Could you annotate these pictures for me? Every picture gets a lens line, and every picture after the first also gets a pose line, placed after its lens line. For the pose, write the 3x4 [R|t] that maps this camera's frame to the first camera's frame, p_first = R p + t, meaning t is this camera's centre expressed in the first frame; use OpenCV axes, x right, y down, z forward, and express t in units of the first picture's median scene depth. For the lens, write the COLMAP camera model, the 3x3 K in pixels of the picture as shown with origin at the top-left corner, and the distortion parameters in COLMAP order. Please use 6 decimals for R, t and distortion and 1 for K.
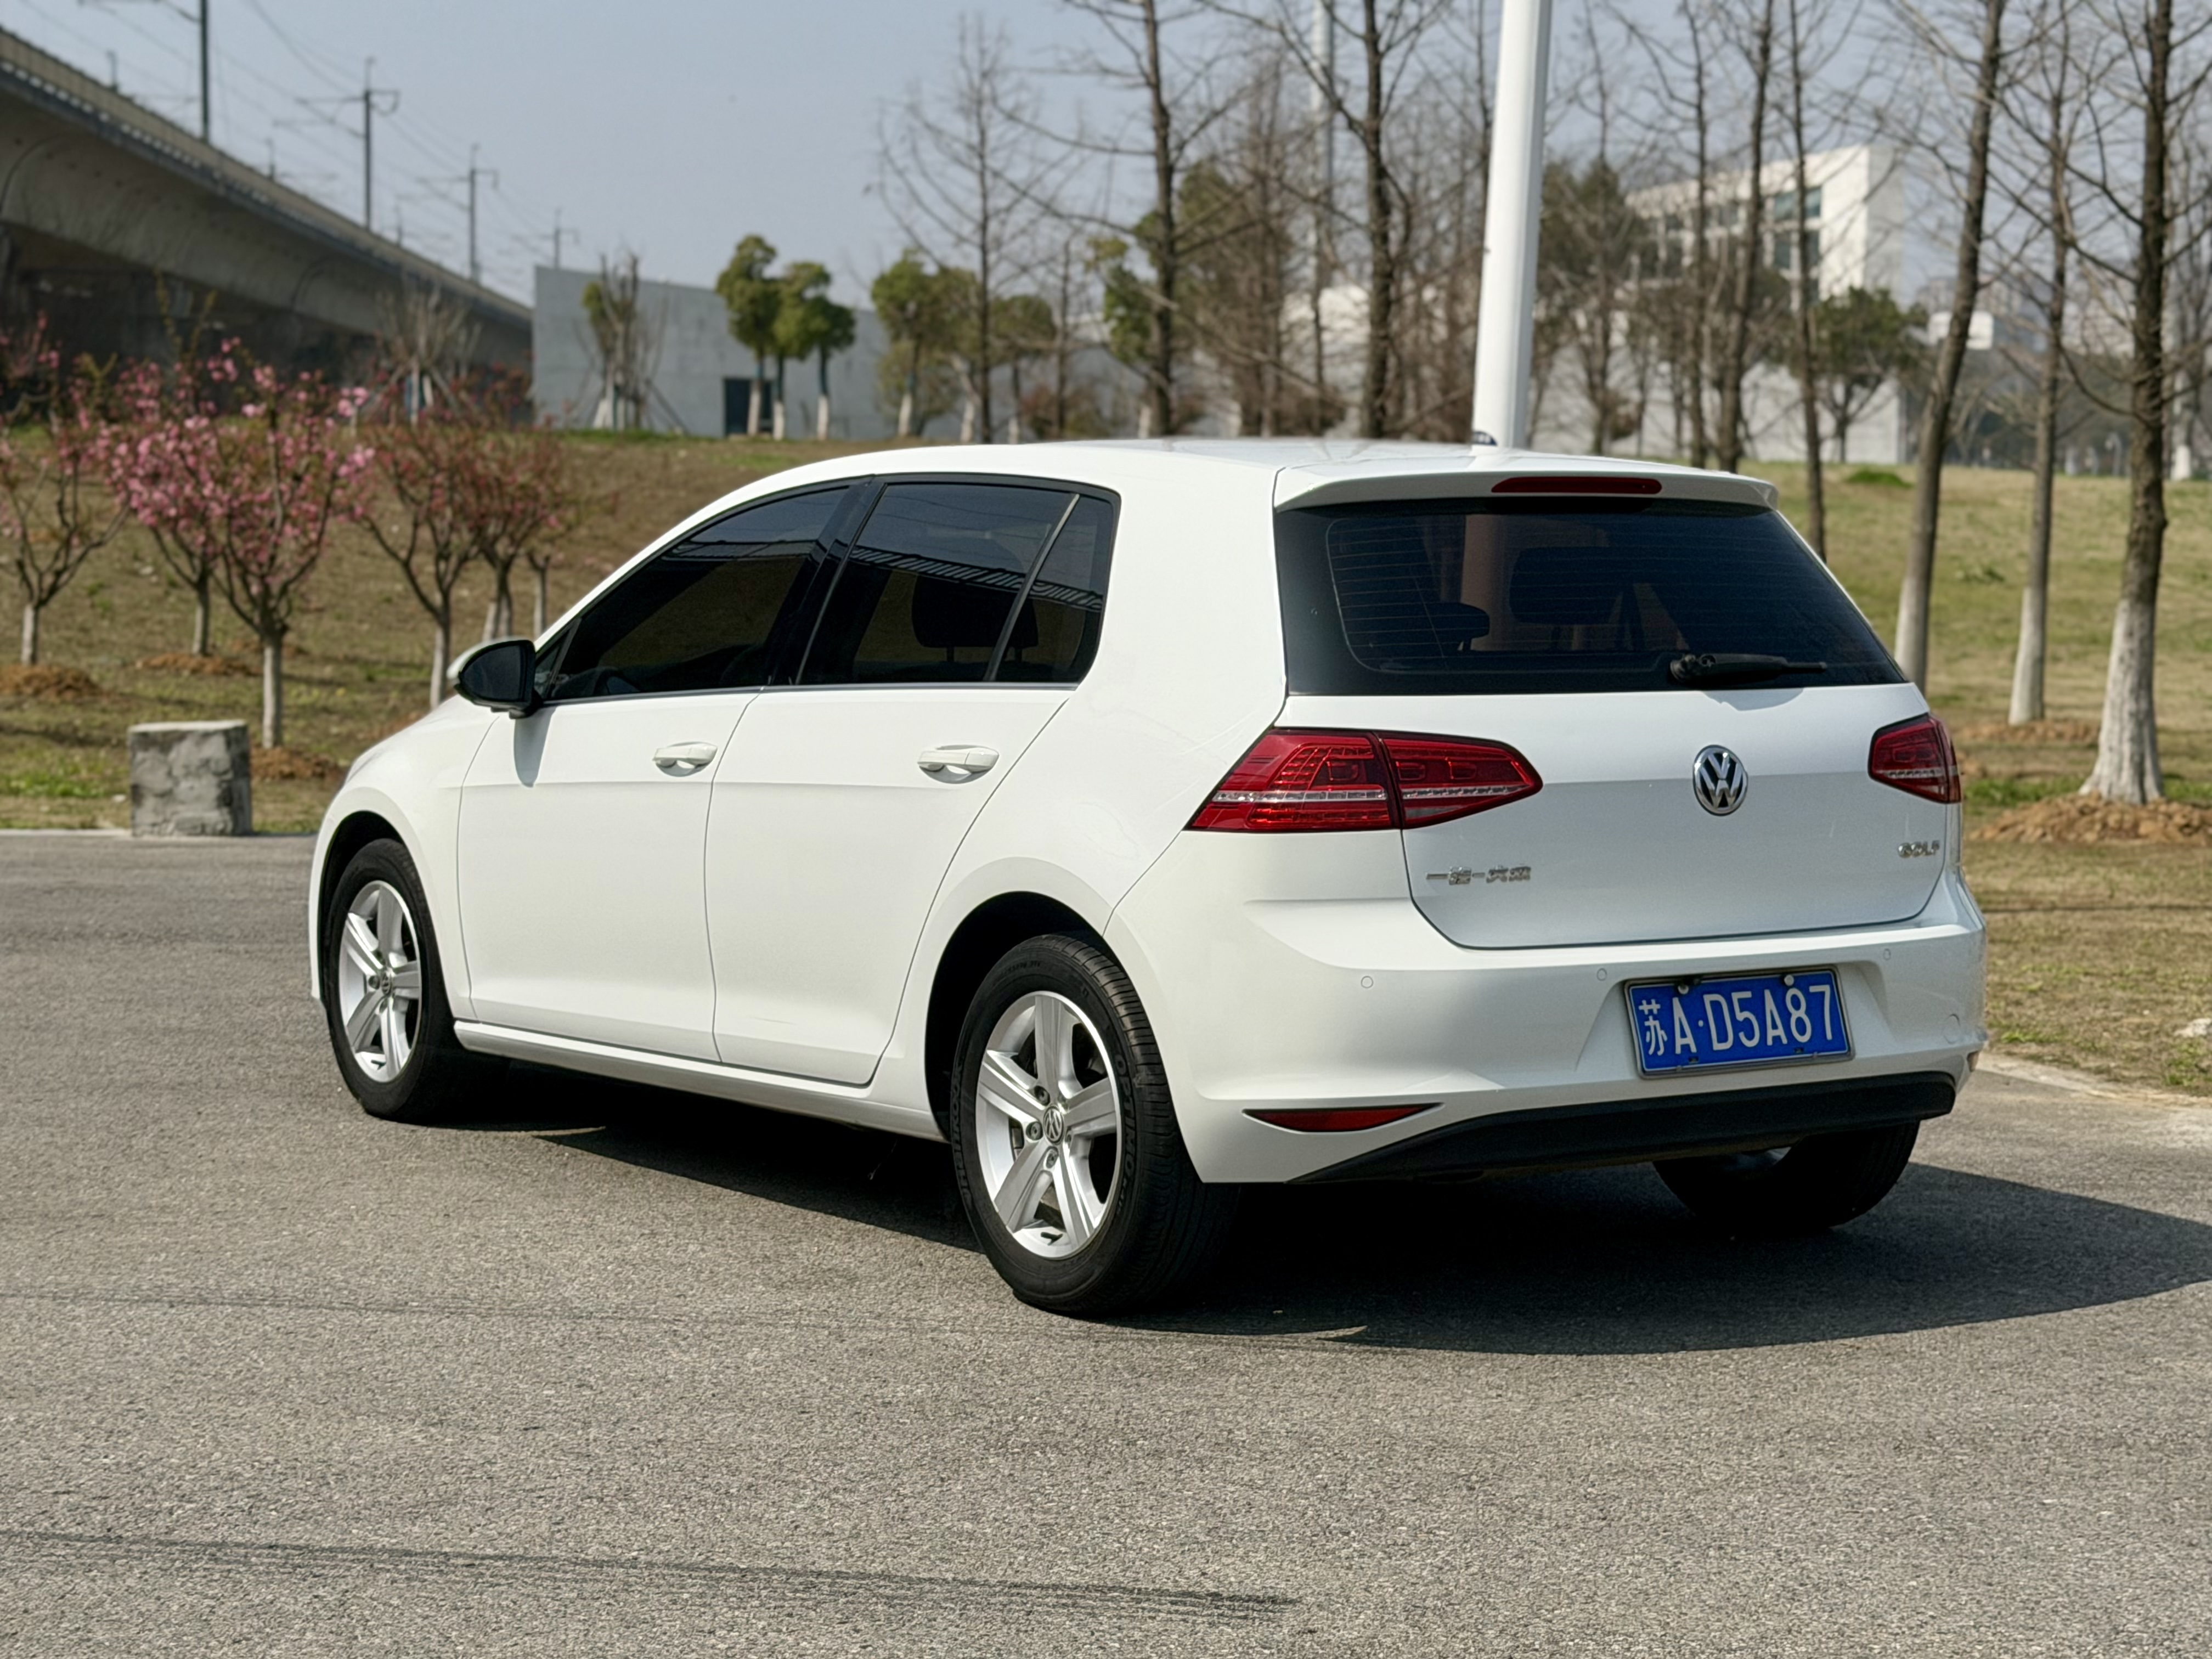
lens RADIAL K [[4081.1, 0, 1106.0], [0, 4081.1, 829.5], [0, 0, 1]] dist [0.070792, 0.122489]
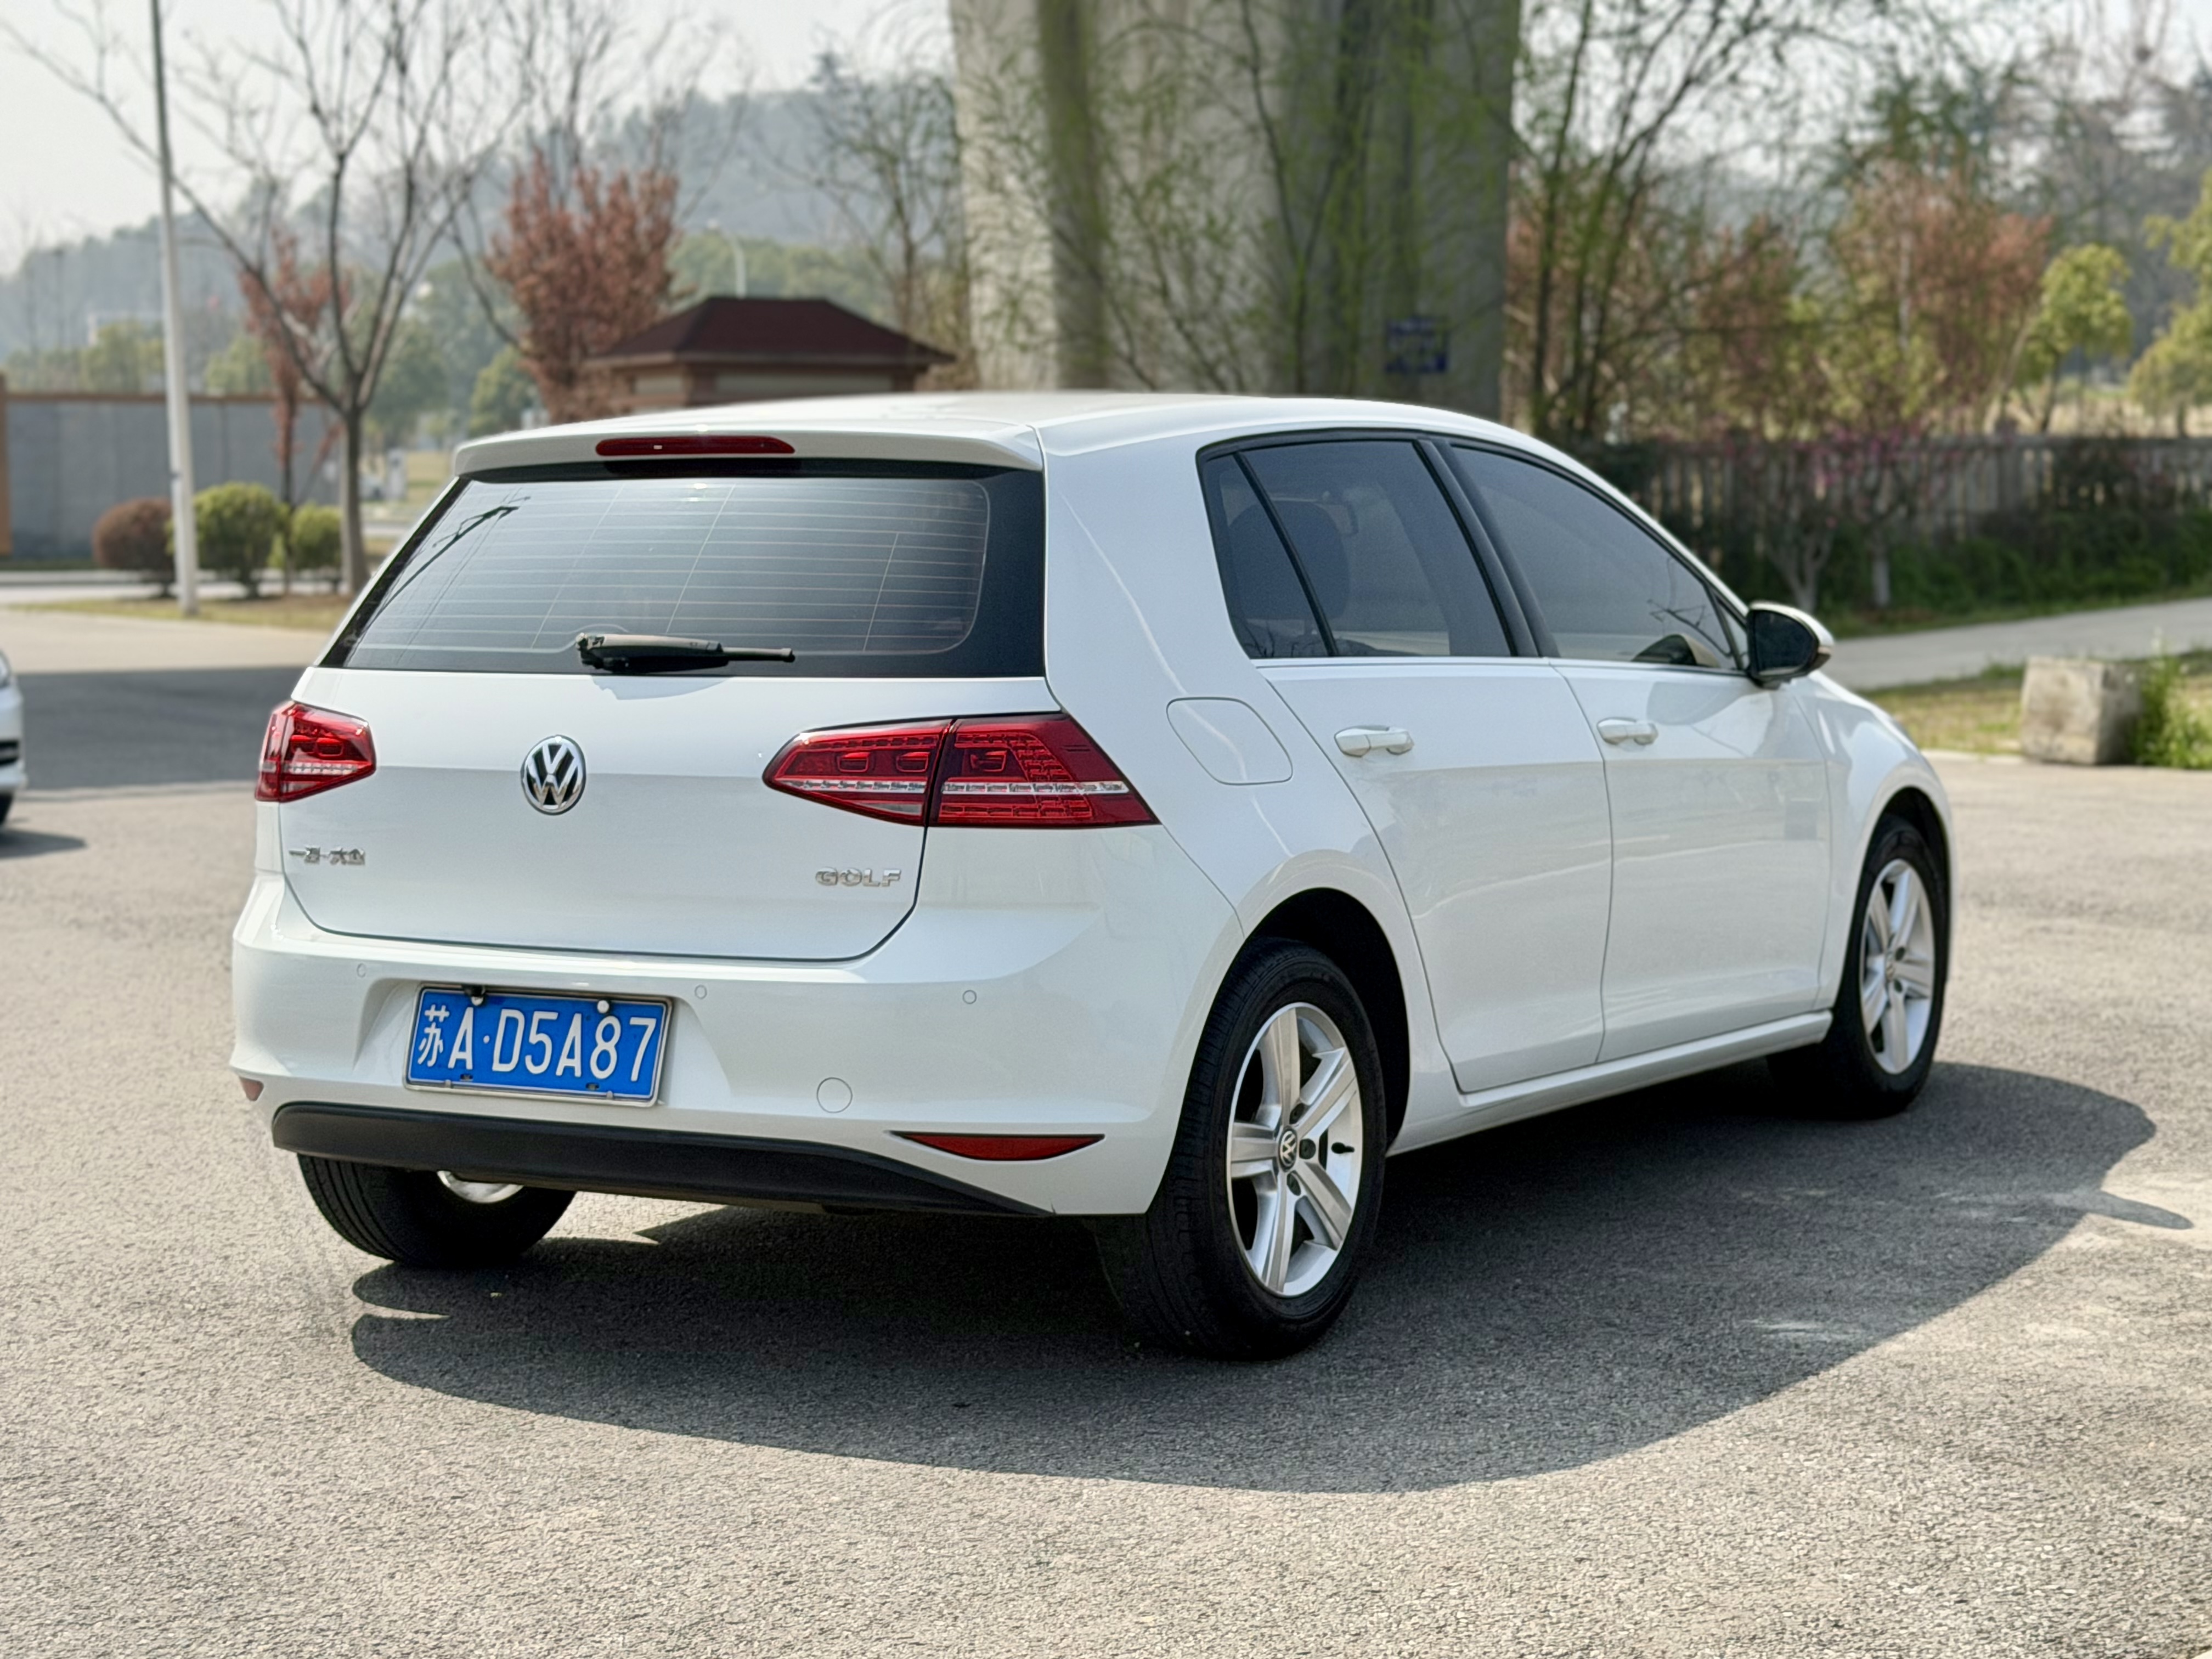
lens RADIAL K [[4081.1, 0, 1106.0], [0, 4081.1, 829.5], [0, 0, 1]] dist [0.070792, 0.122489]
pose [[0.441503, 0.063759, -0.894991, 1.010038], [-0.053657, 0.997563, 0.044597, -0.046755], [0.895654, 0.028332, 0.443849, 0.712542]]
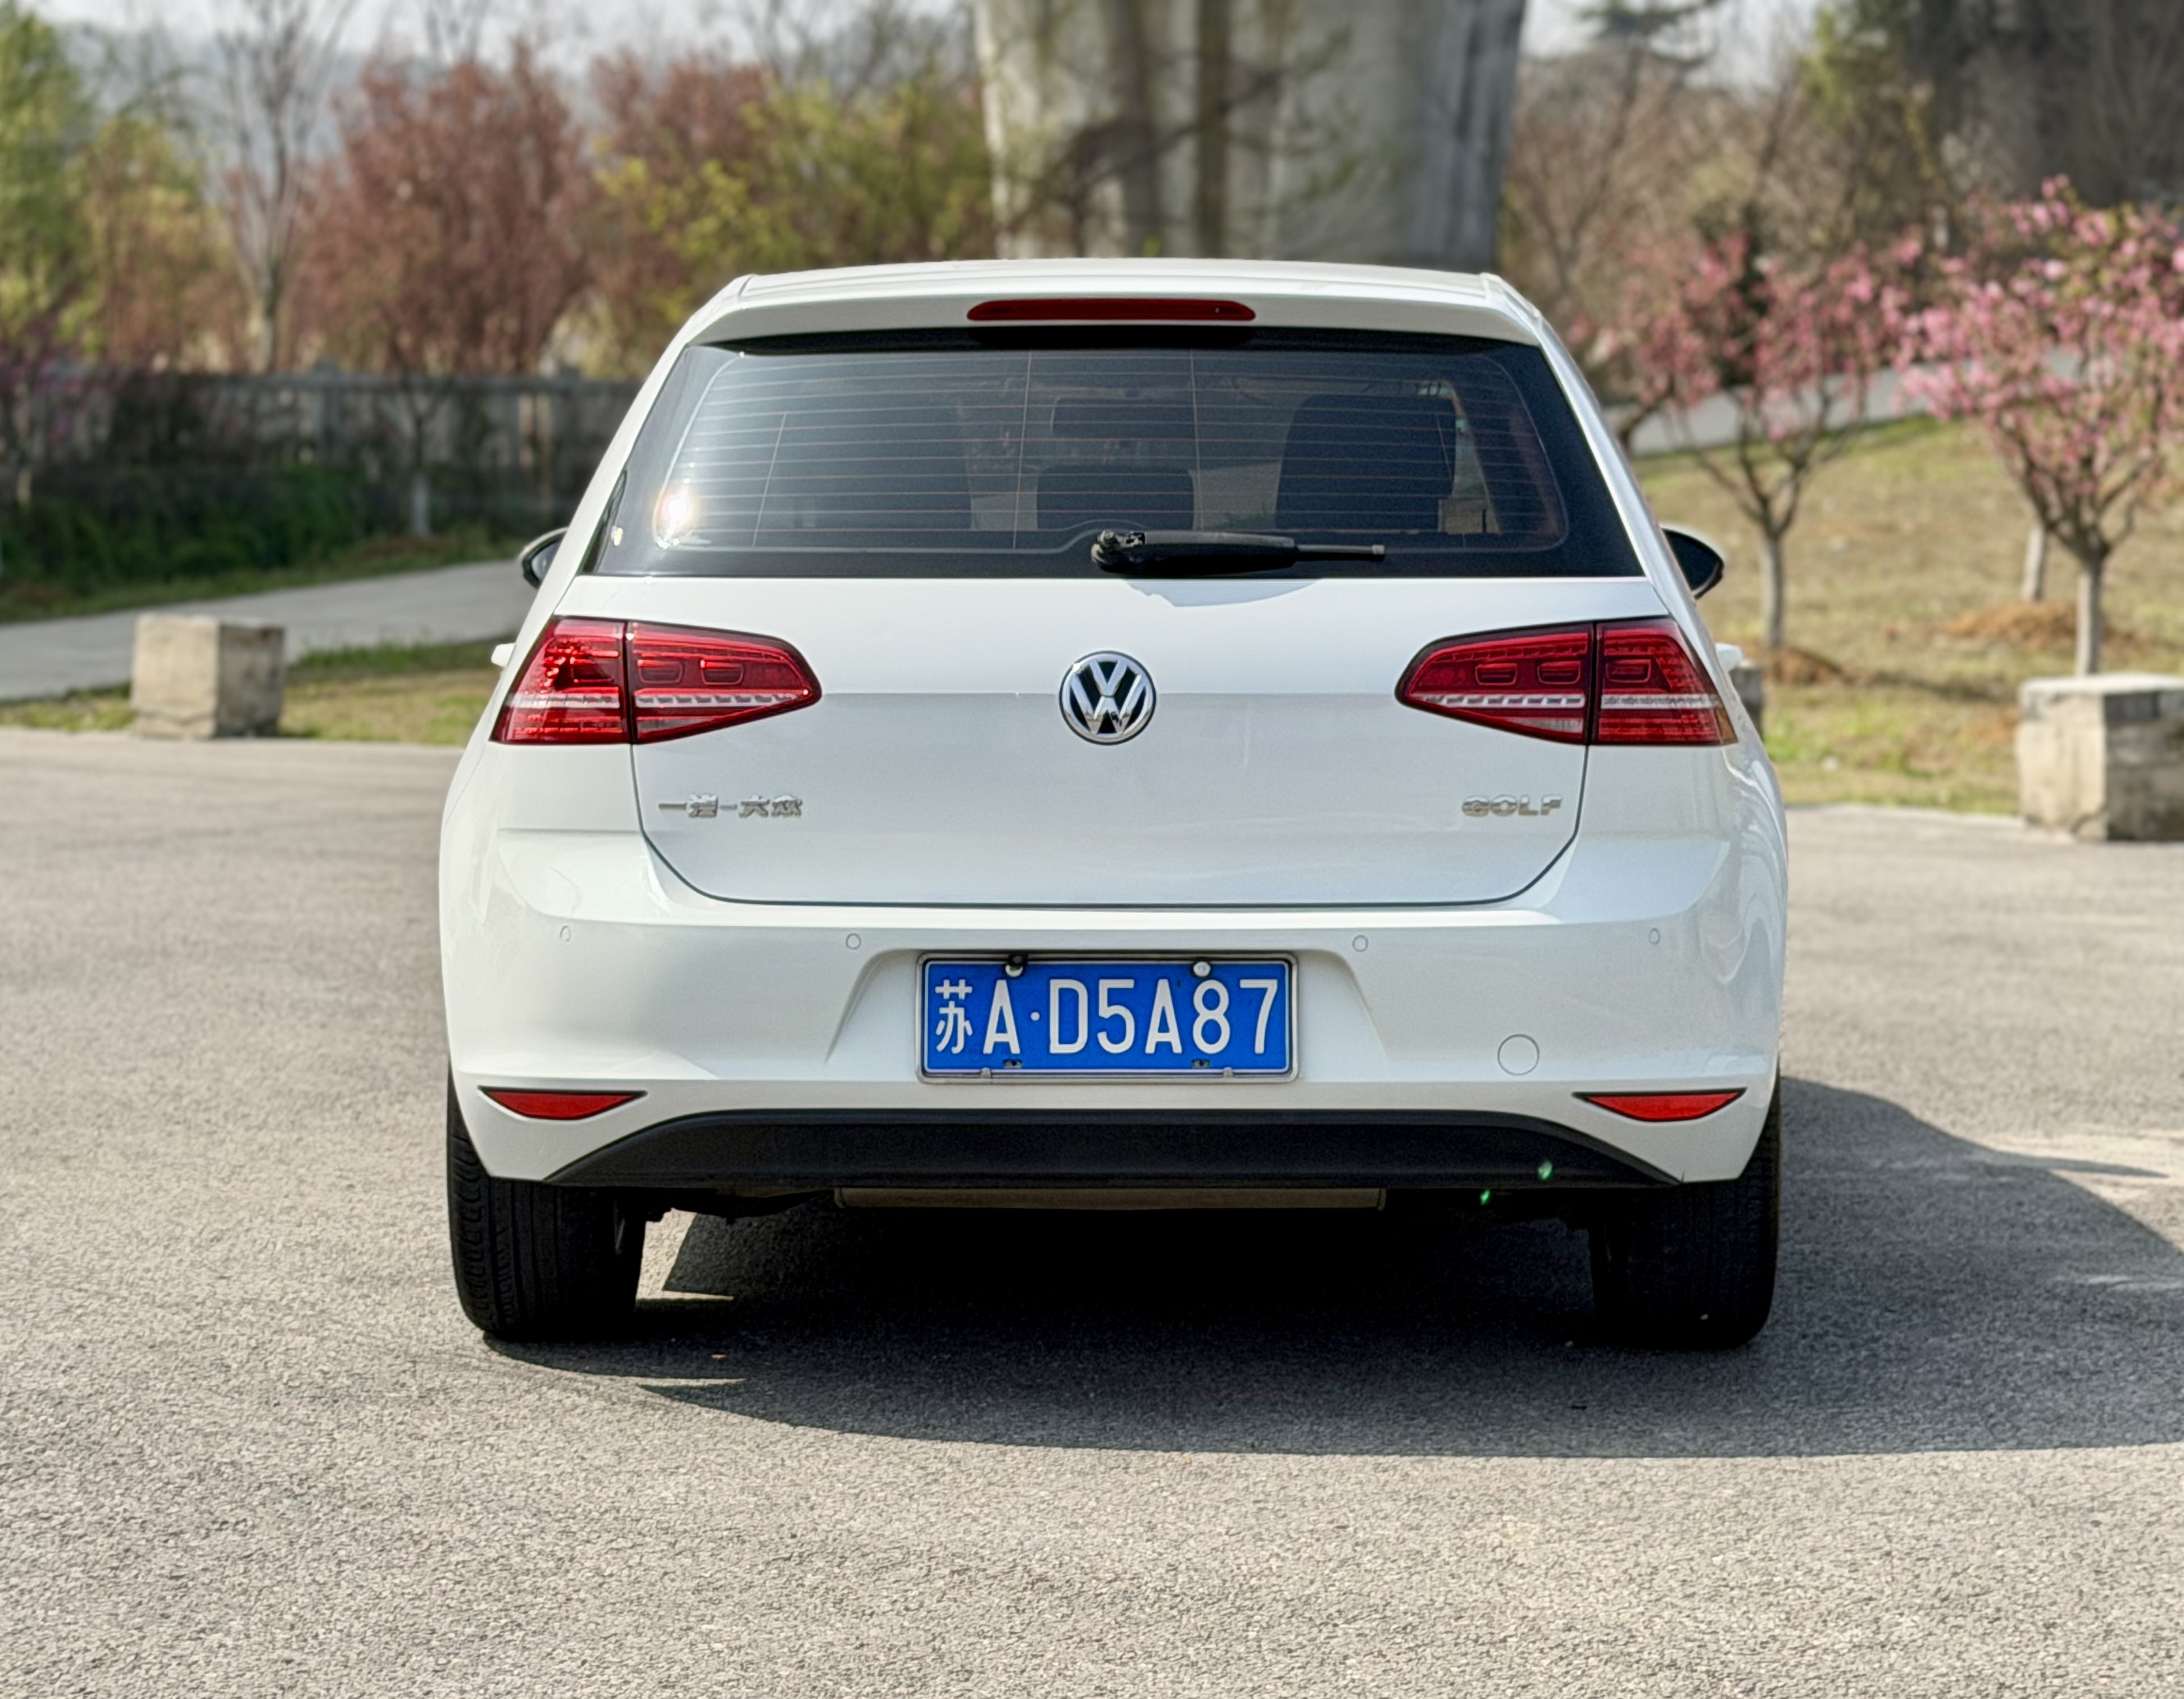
lens RADIAL K [[5342.8, 0, 1092.0], [0, 5342.8, 849.5], [0, 0, 1]] dist [0.203408, 0.111156]
pose [[0.816784, 0.038667, -0.575647, 0.717397], [-0.038196, 0.999187, 0.012921, 0.003299], [0.575678, 0.011434, 0.817596, 0.194294]]
